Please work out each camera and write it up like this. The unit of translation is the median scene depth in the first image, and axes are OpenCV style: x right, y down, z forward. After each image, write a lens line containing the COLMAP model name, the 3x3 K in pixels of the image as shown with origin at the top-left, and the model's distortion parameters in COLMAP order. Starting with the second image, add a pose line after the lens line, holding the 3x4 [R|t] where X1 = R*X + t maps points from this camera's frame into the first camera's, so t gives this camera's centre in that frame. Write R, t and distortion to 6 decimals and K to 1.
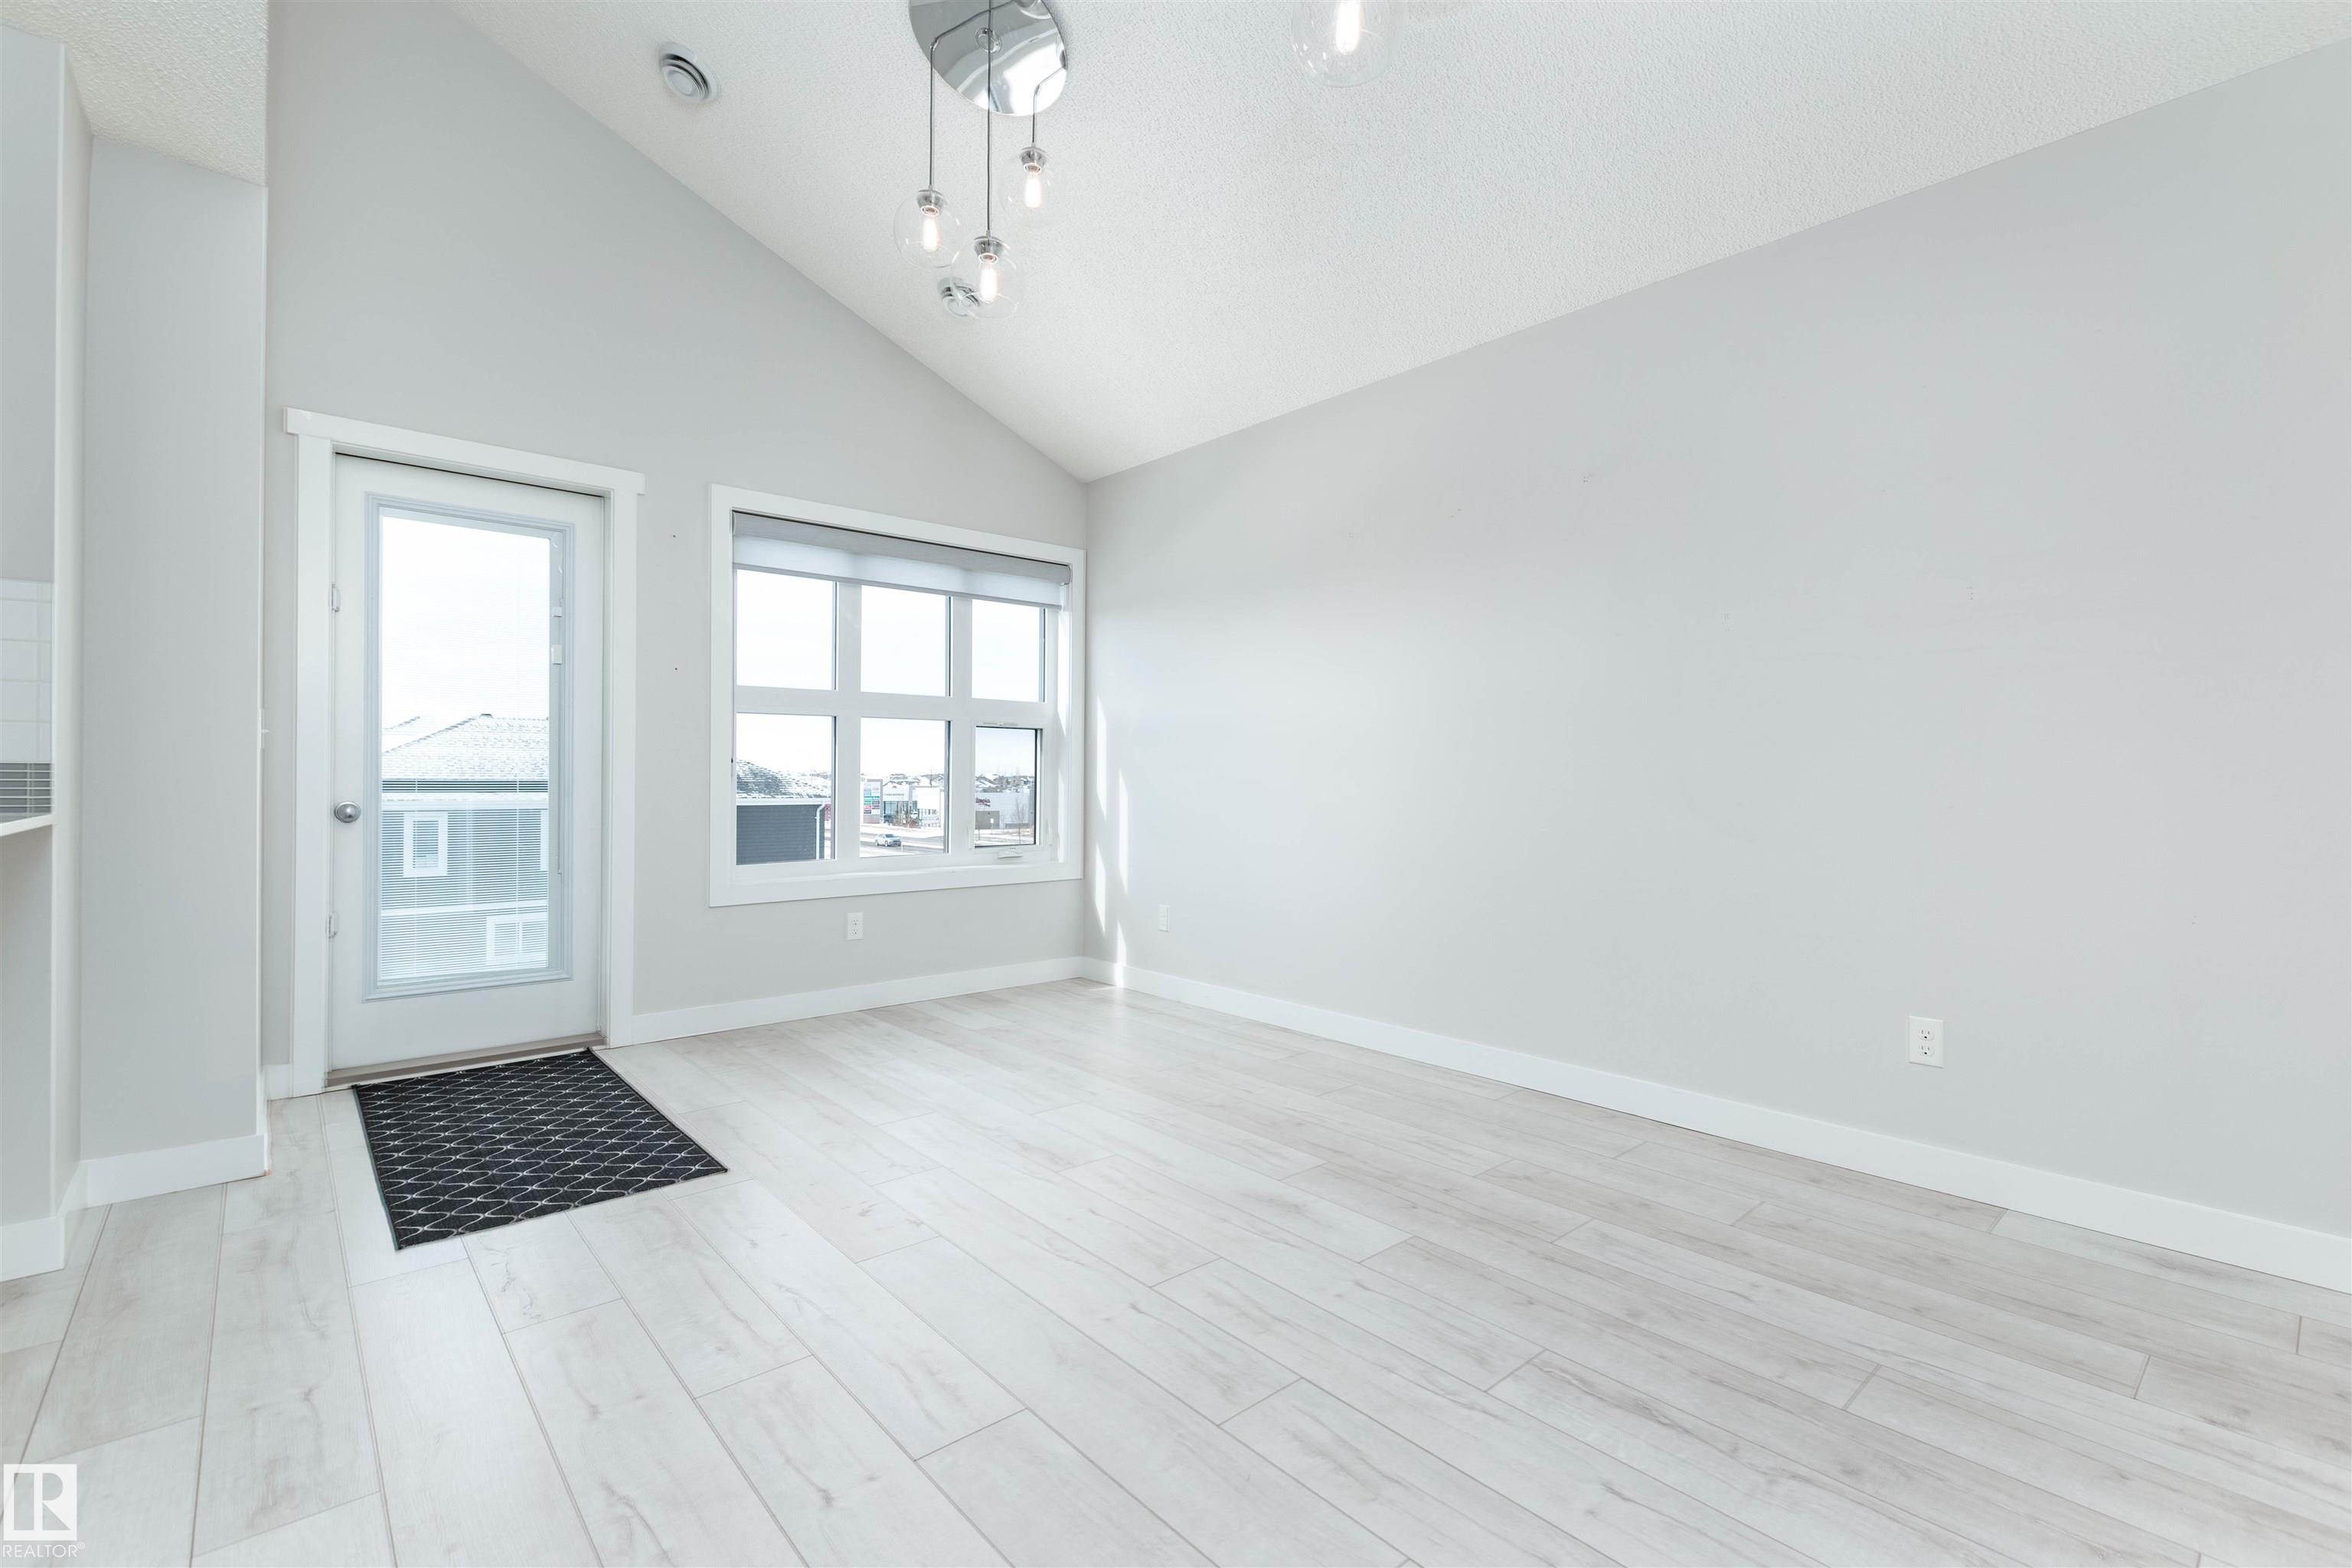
lens RADIAL K [[1047.8, 0, 1172.7], [0, 1047.8, 788.7], [0, 0, 1]] dist [0.003781, -0.001171]
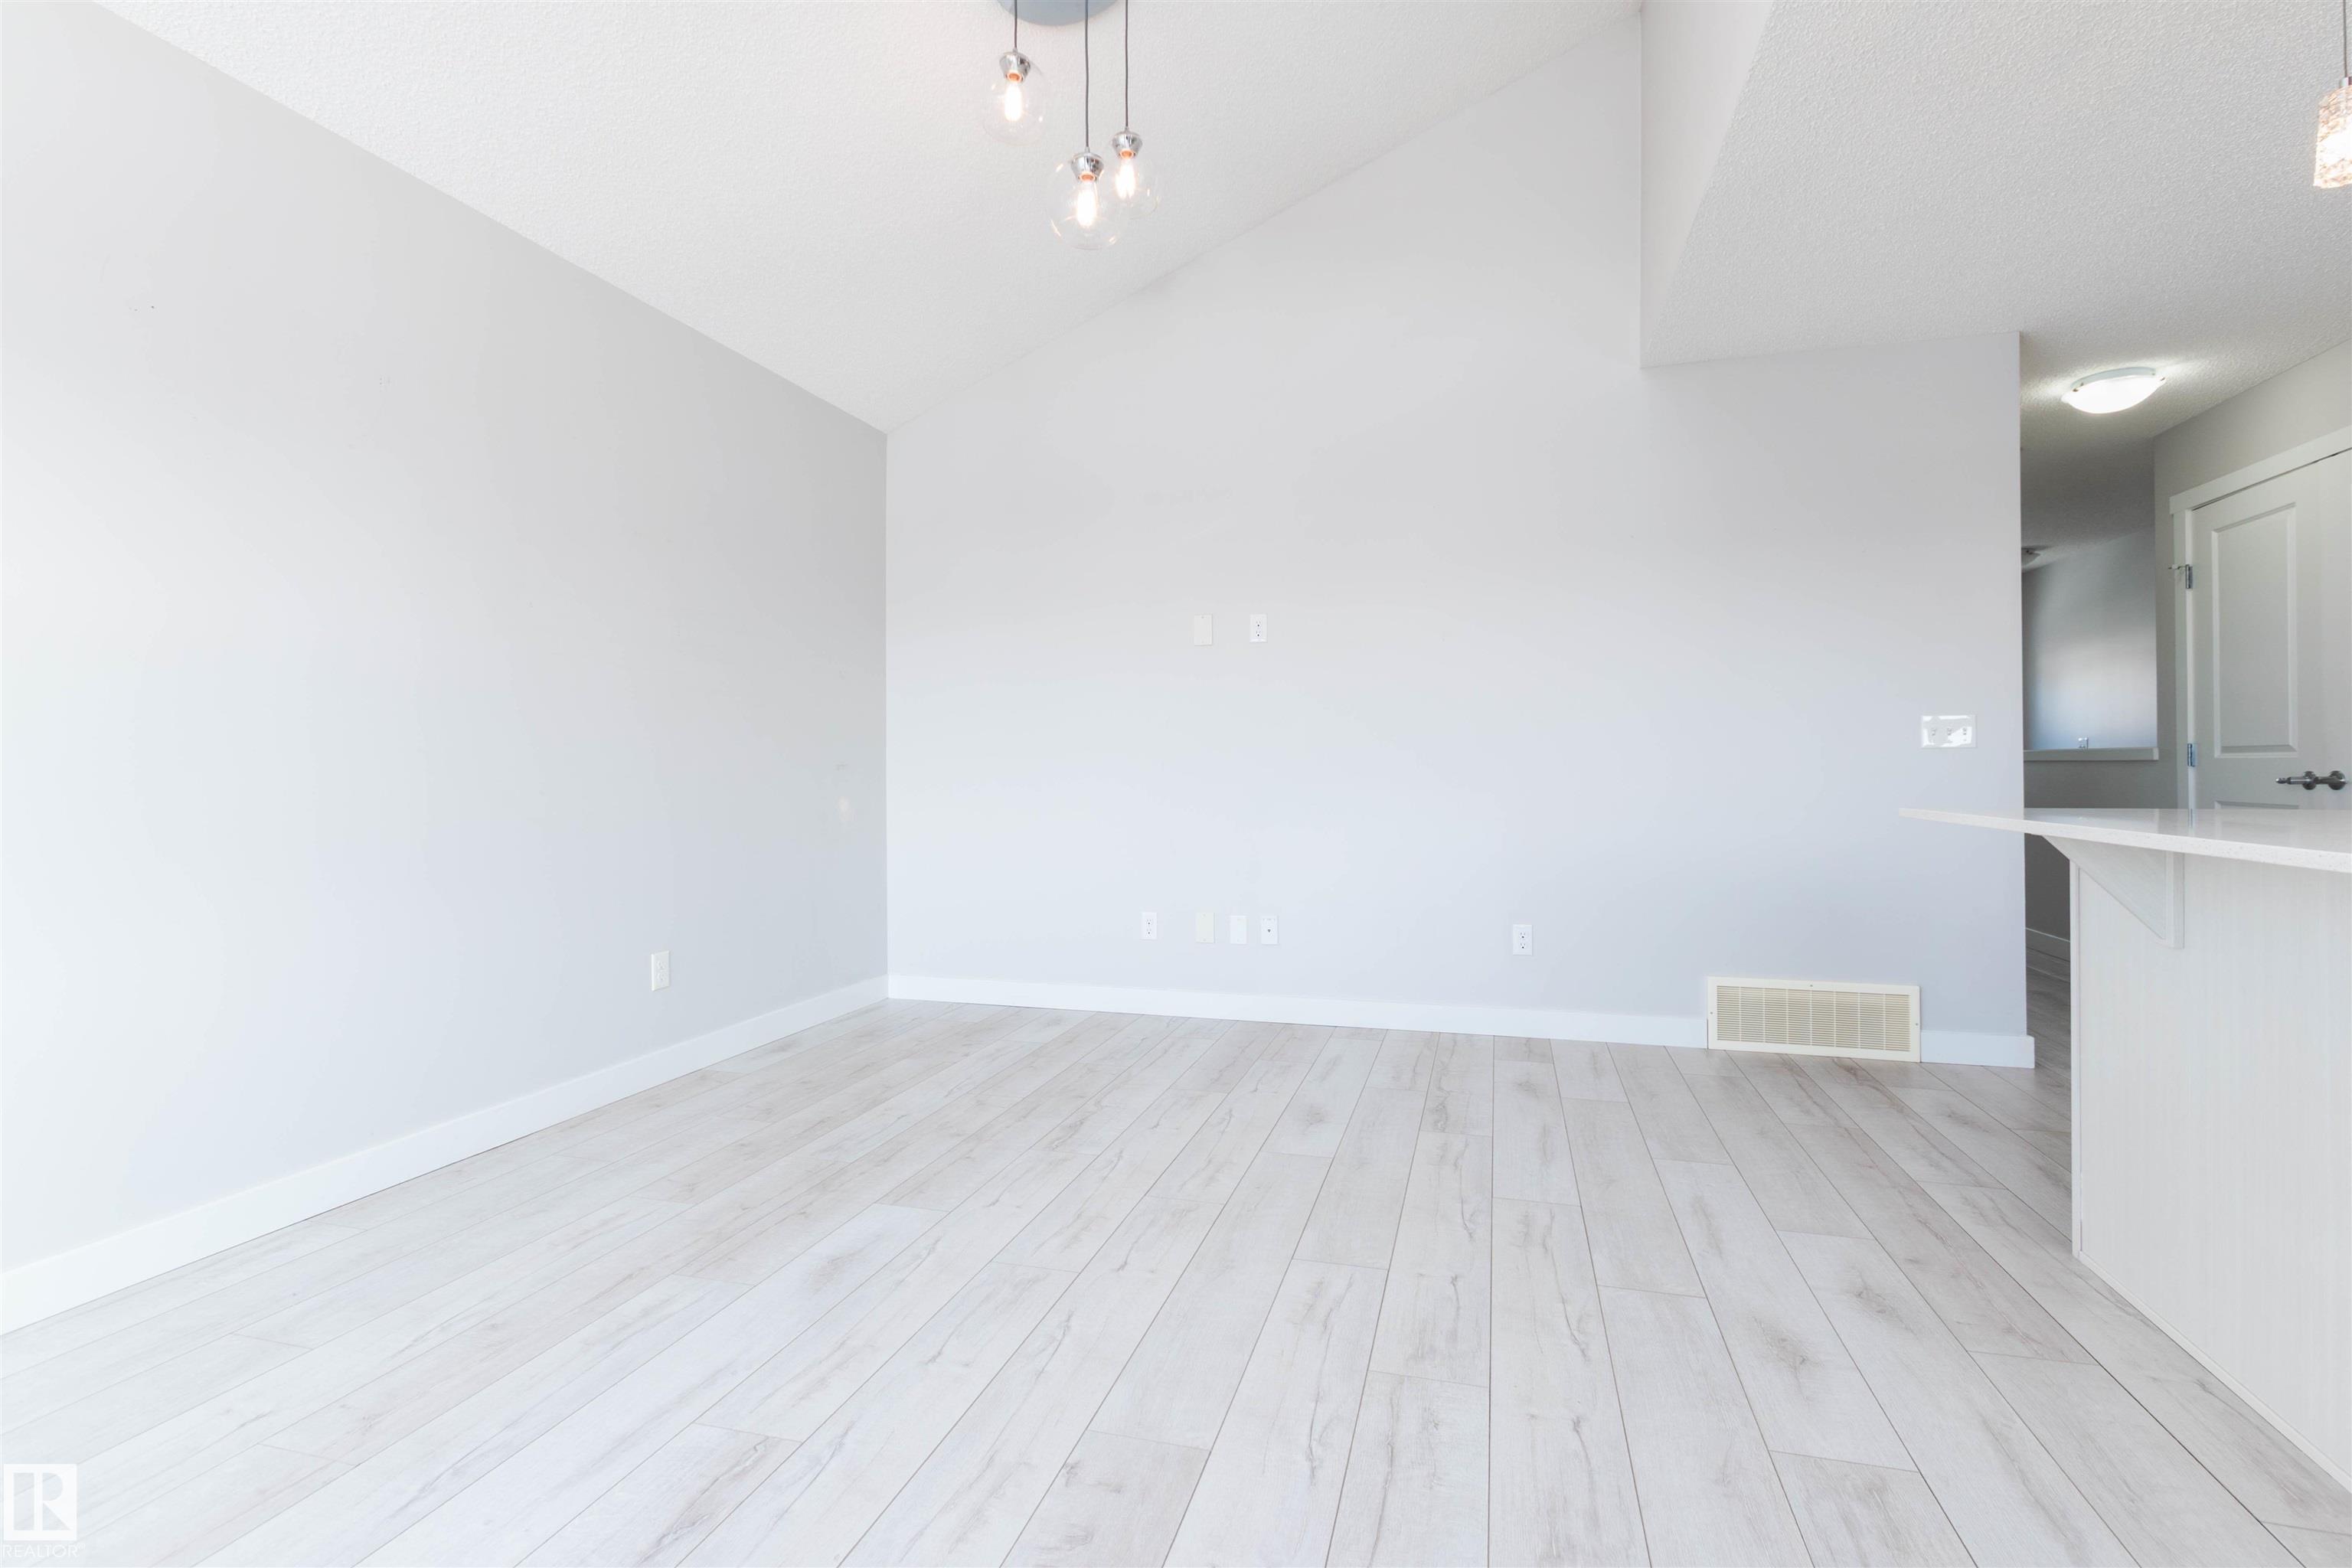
lens RADIAL K [[1047.8, 0, 1211.1], [0, 1047.8, 766.1], [0, 0, 1]] dist [0.003781, -0.001171]
pose [[-0.553412, -0.003727, 0.832899, -0.745349], [0.008553, 0.999912, 0.010158, -0.020054], [-0.832864, 0.012745, -0.553331, 1.153778]]
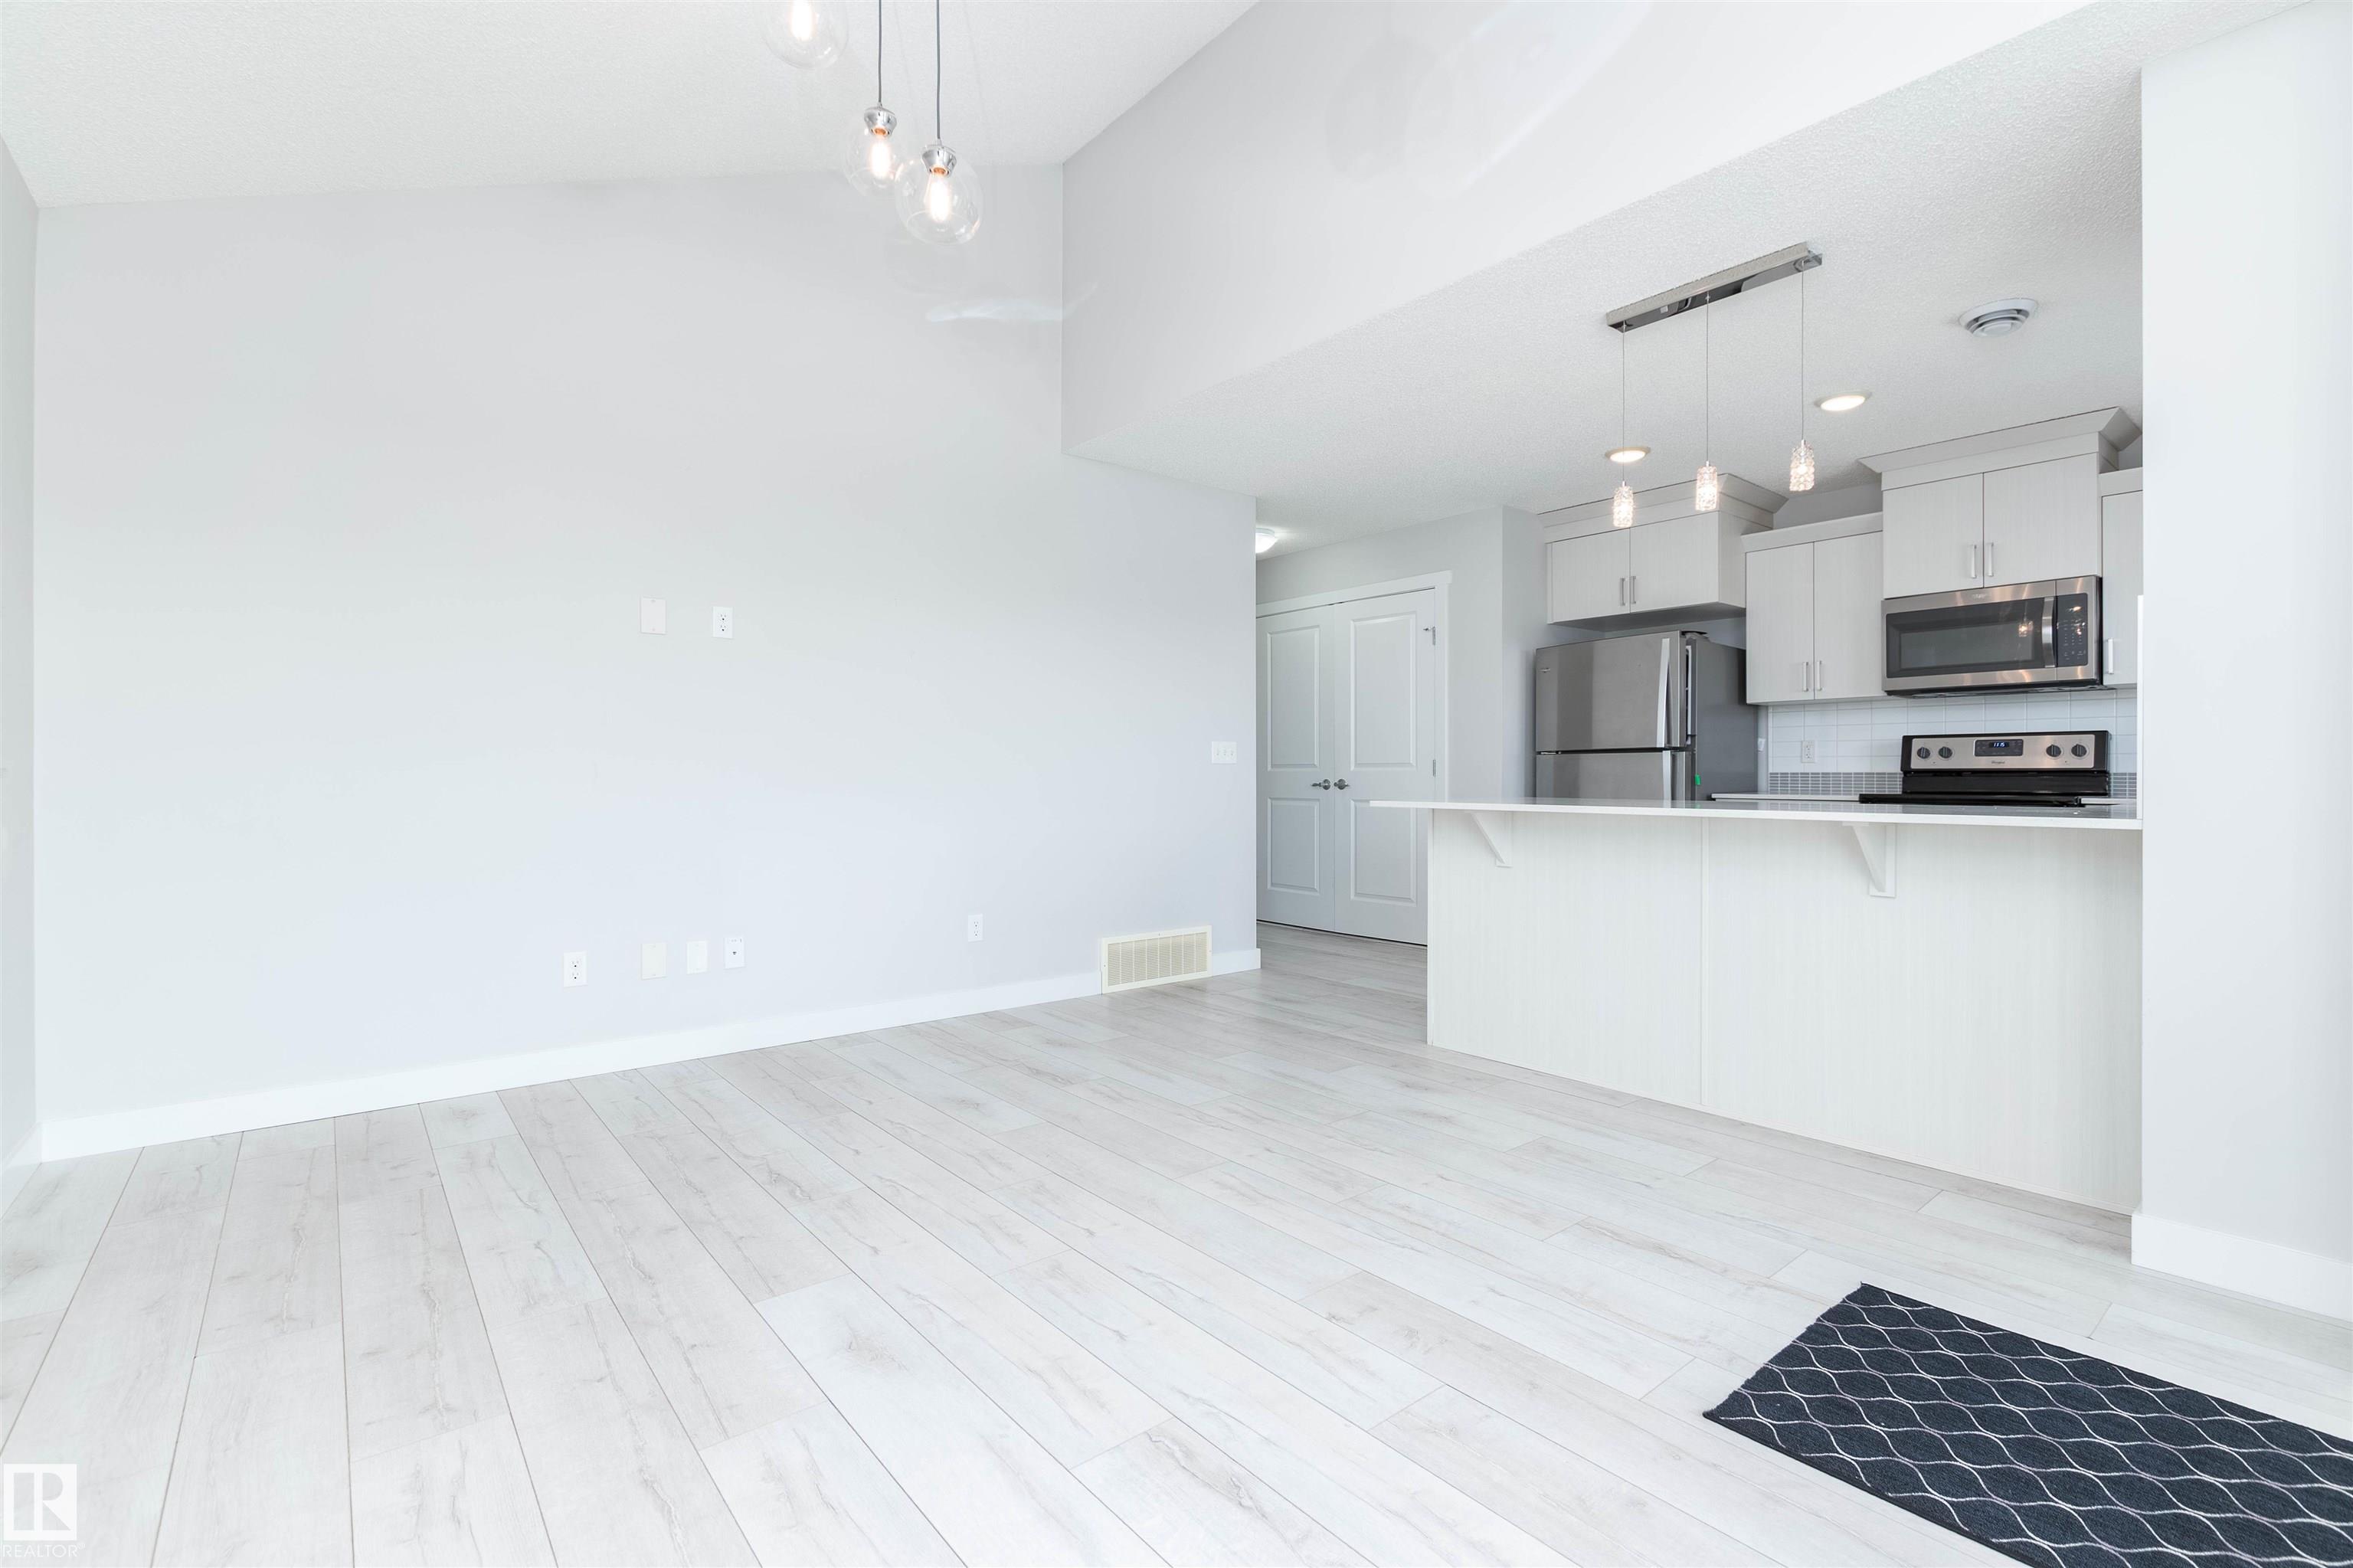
lens RADIAL K [[1048.3, 0, 1199.7], [0, 1048.3, 769.1], [0, 0, 1]] dist [0.003781, -0.001171]
pose [[-0.999449, -0.005557, 0.032728, -0.146729], [-0.005414, 0.999975, 0.004463, -0.019033], [-0.032752, 0.004283, -0.999454, 1.649068]]
